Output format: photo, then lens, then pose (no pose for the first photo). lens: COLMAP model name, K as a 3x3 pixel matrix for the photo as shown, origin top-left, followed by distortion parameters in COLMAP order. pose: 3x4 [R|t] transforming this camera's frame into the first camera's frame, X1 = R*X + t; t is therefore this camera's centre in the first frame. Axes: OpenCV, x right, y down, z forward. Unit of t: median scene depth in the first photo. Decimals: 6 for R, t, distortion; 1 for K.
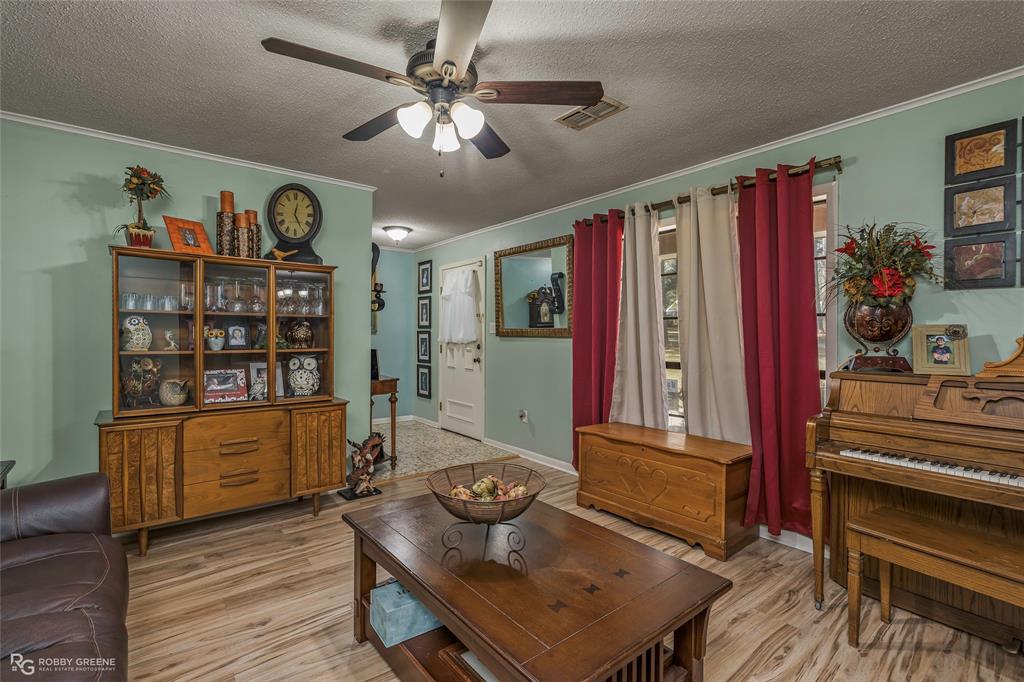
lens RADIAL K [[465.1, 0, 520.6], [0, 465.1, 335.7], [0, 0, 1]] dist [-0.012096, 0.002014]
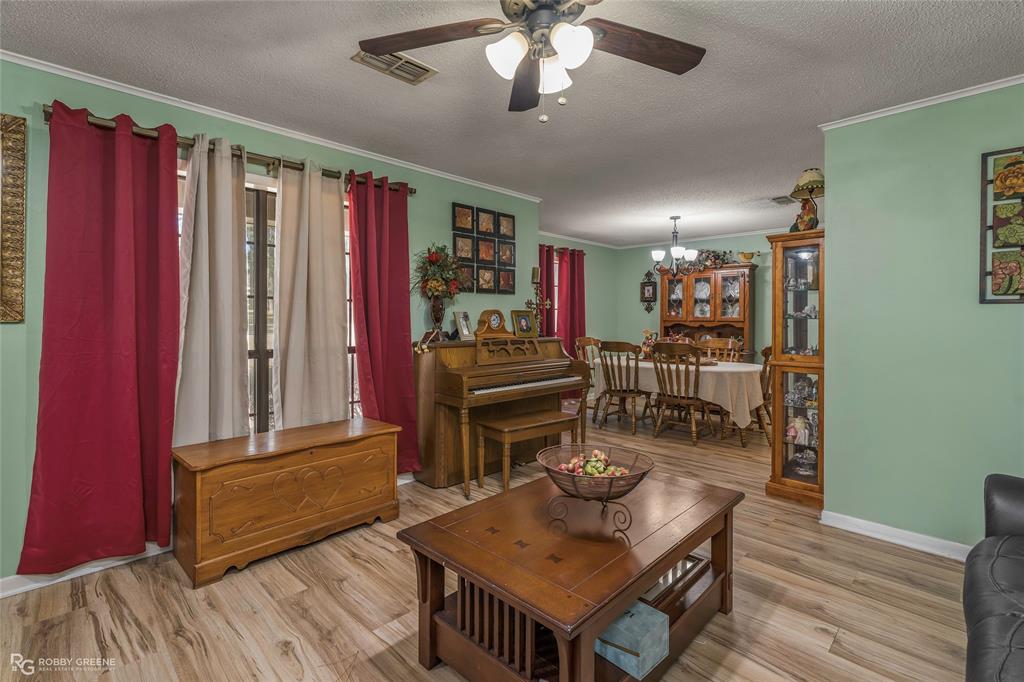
lens RADIAL K [[465.1, 0, 516.9], [0, 465.1, 317.5], [0, 0, 1]] dist [-0.012096, 0.002014]
pose [[-0.115166, 0.002269, 0.993344, -0.484879], [0.004111, 0.999990, -0.001808, 0.001040], [-0.993338, 0.003875, -0.115174, 0.565706]]
